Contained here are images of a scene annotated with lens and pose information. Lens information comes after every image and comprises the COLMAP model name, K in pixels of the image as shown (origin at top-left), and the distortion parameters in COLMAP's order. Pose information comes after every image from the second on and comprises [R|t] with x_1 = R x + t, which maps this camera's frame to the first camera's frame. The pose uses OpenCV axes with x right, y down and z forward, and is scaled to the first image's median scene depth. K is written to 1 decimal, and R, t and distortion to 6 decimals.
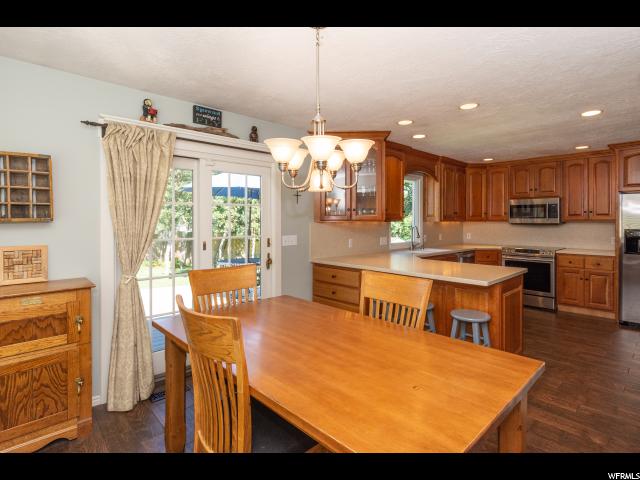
lens RADIAL K [[323.0, 0, 337.8], [0, 323.0, 223.5], [0, 0, 1]] dist [0.003116, -0.000168]
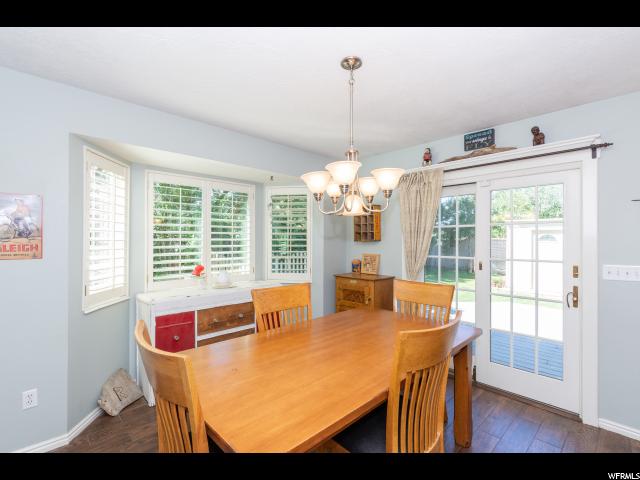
lens RADIAL K [[293.2, 0, 320.8], [0, 293.2, 241.8], [0, 0, 1]] dist [0.000376, -0.000051]
pose [[0.019661, 0.000749, -0.999806, 0.290666], [-0.019499, 0.999810, 0.000365, 0.001257], [0.999617, 0.019488, 0.019672, 0.270985]]
